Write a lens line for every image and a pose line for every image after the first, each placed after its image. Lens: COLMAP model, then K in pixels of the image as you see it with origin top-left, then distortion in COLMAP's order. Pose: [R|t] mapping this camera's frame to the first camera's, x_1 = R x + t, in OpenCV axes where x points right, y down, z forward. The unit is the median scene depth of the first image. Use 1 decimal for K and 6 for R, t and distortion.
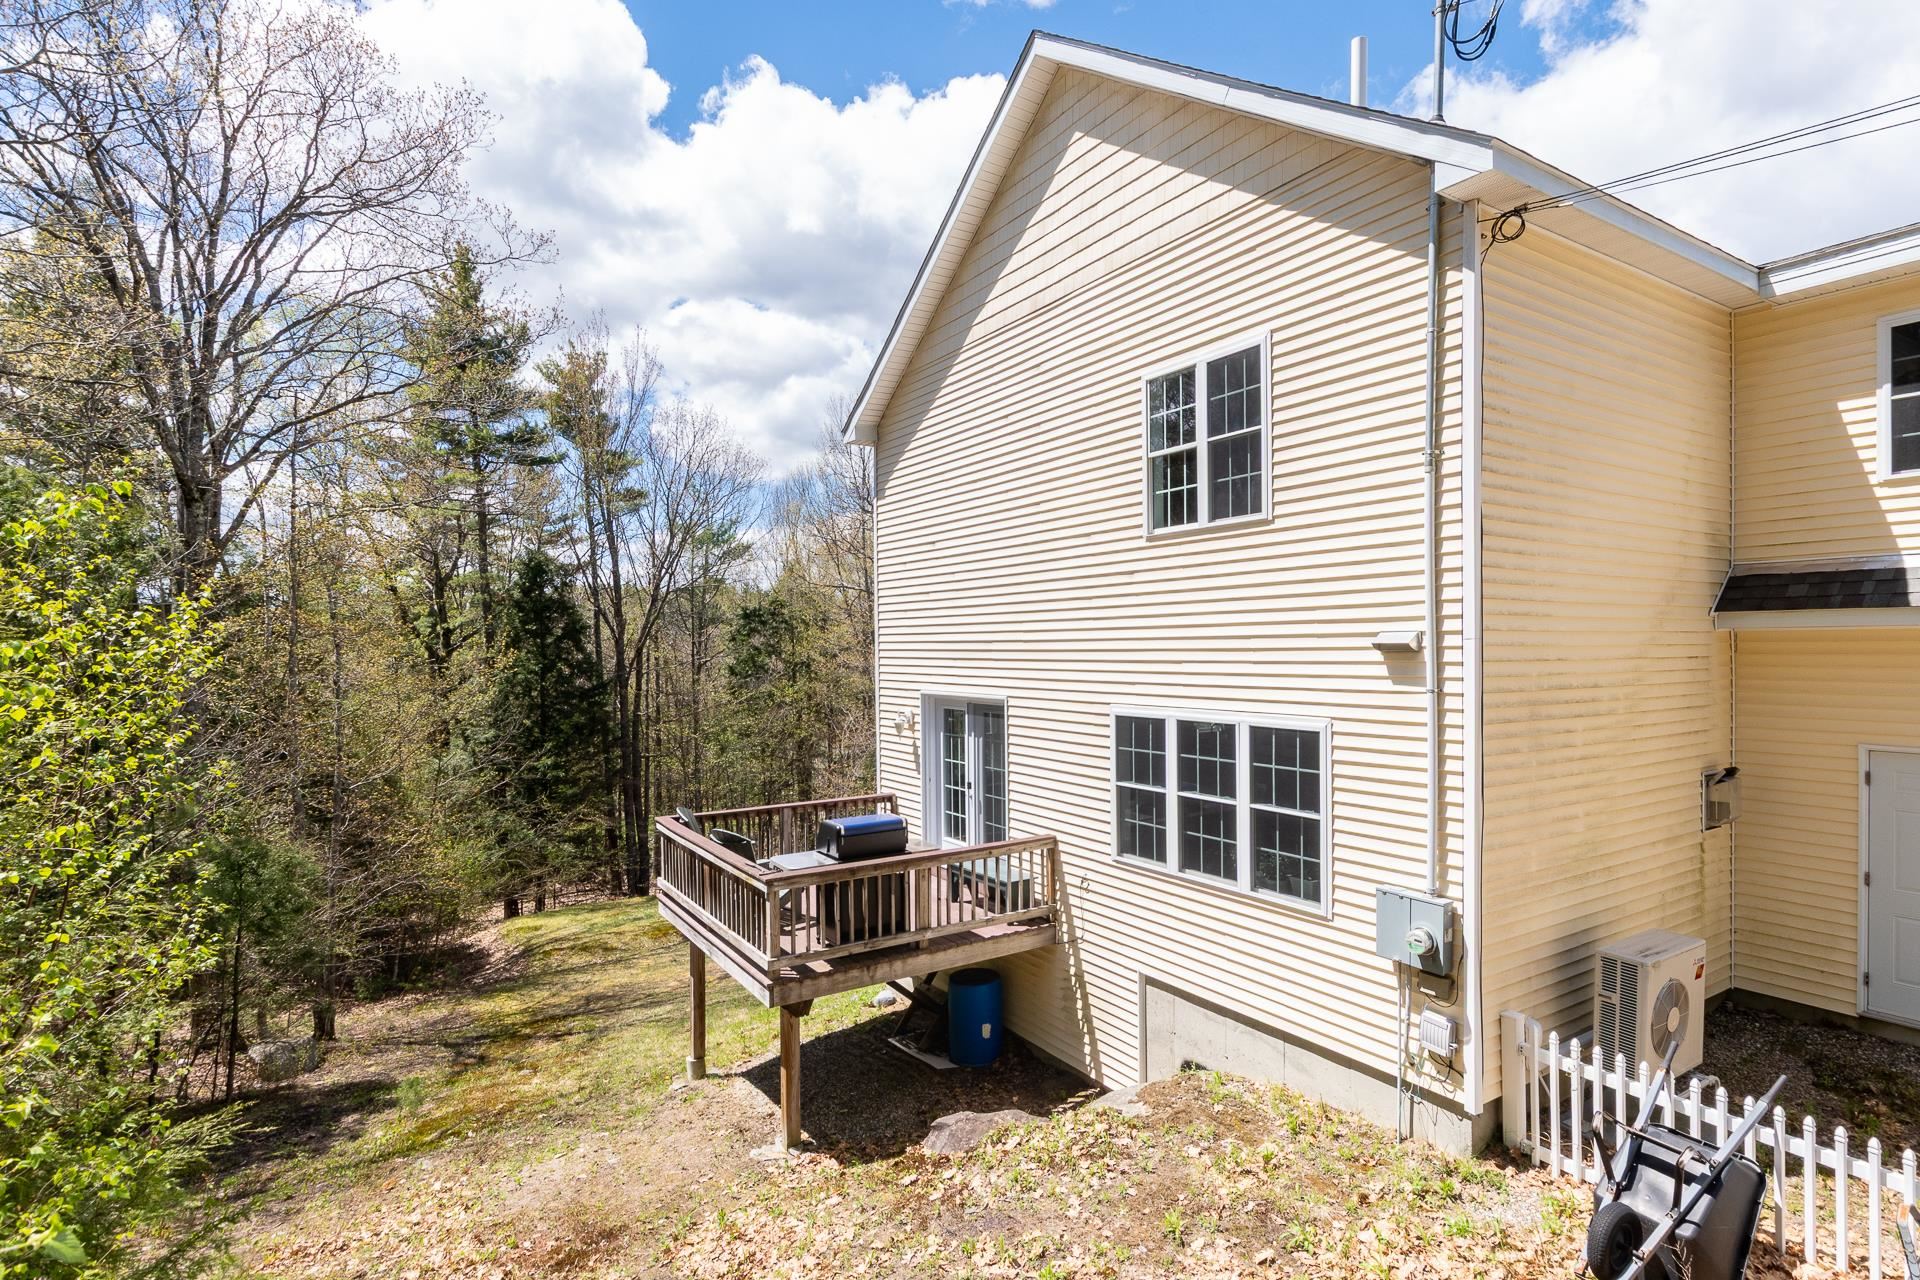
lens RADIAL K [[968.8, 0, 961.0], [0, 968.8, 656.7], [0, 0, 1]] dist [-0.001999, -0.000493]
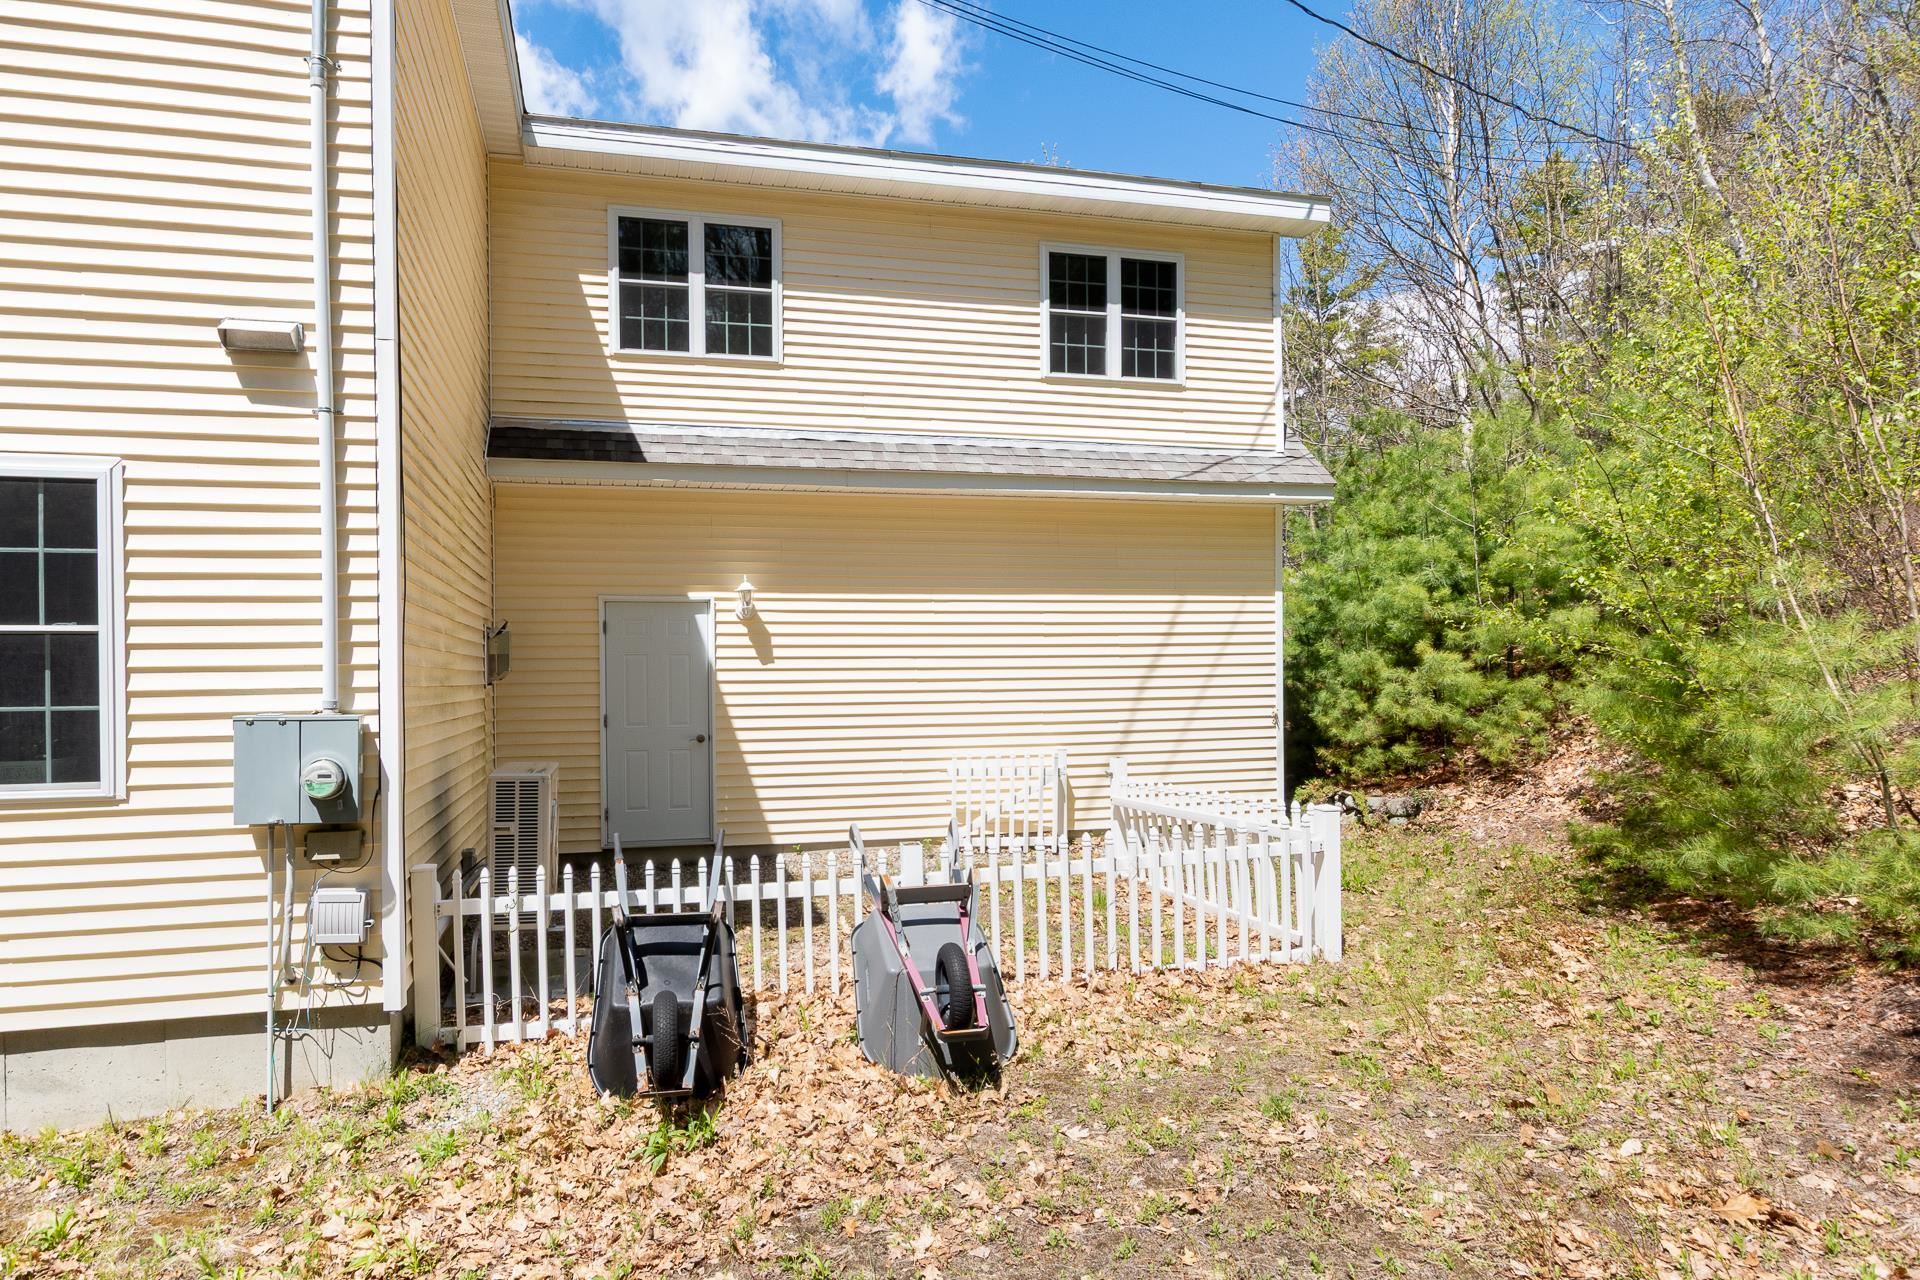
lens RADIAL K [[1043.6, 0, 960.0], [0, 1043.6, 640.0], [0, 0, 1]] dist [-0.004711, -0.001751]
pose [[0.307941, -0.000921, 0.951405, -0.066505], [0.009290, 0.999955, -0.002039, 0.198205], [-0.951360, 0.009467, 0.307935, 0.355578]]
